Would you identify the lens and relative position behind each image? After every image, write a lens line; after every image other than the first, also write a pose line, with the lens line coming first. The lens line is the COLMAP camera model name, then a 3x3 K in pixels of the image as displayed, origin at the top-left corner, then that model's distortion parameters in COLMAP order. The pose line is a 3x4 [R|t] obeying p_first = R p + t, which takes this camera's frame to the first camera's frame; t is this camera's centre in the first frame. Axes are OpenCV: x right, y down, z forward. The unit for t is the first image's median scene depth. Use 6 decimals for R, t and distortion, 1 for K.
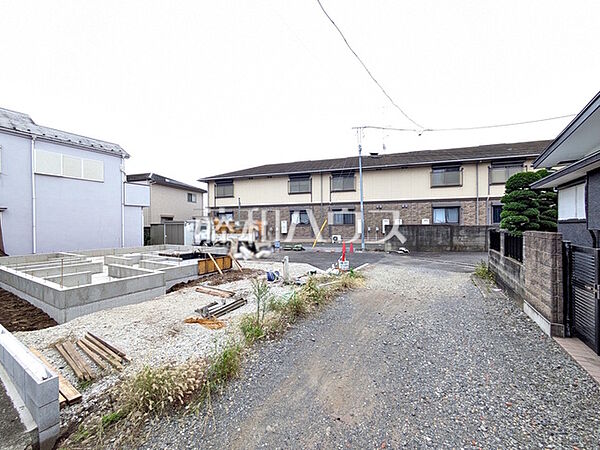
lens RADIAL K [[237.5, 0, 300.0], [0, 237.5, 225.0], [0, 0, 1]] dist [0.002030, 0.000391]
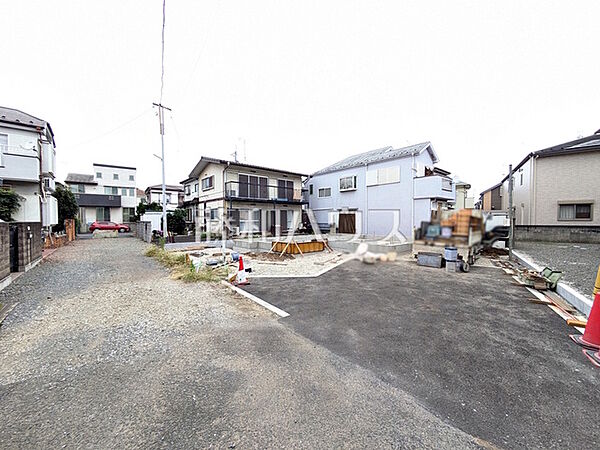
lens RADIAL K [[237.5, 0, 300.0], [0, 237.5, 225.0], [0, 0, 1]] dist [0.002030, 0.000391]
pose [[-0.334935, 0.028079, -0.941823, 0.488376], [0.006008, 0.999599, 0.027665, 0.004488], [0.942222, 0.003608, -0.334970, 0.891655]]
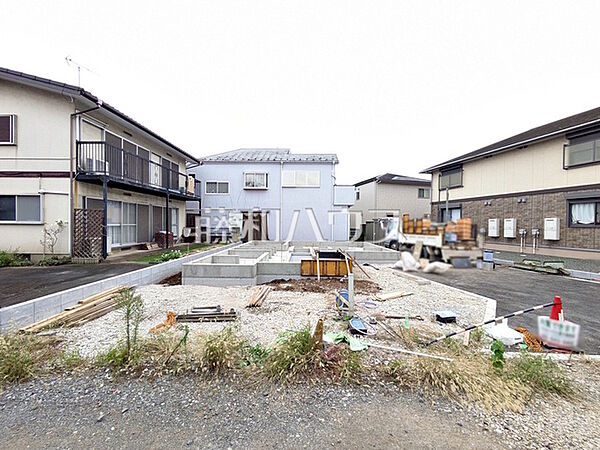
lens RADIAL K [[237.5, 0, 300.0], [0, 237.5, 225.0], [0, 0, 1]] dist [0.002030, 0.000391]
pose [[0.490220, 0.019814, -0.871373, 0.200540], [-0.014774, 0.999787, 0.014423, 0.000397], [0.871473, 0.005803, 0.490408, 0.291747]]
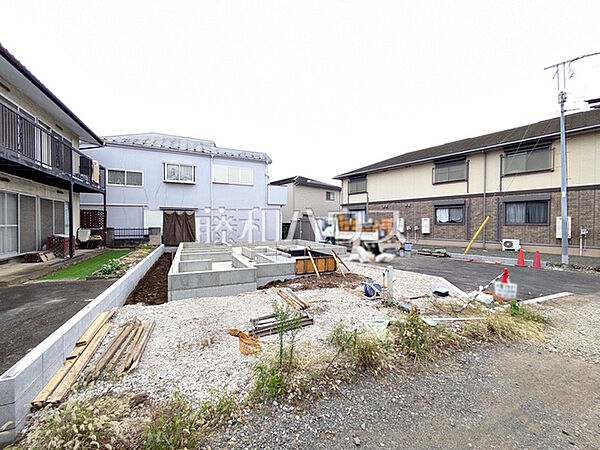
lens RADIAL K [[237.5, 0, 300.0], [0, 237.5, 225.0], [0, 0, 1]] dist [0.002030, 0.000391]
pose [[0.822471, 0.018586, -0.568504, 0.061074], [-0.013534, 0.999822, 0.013108, 0.001817], [0.568647, -0.003086, 0.822576, 0.130307]]
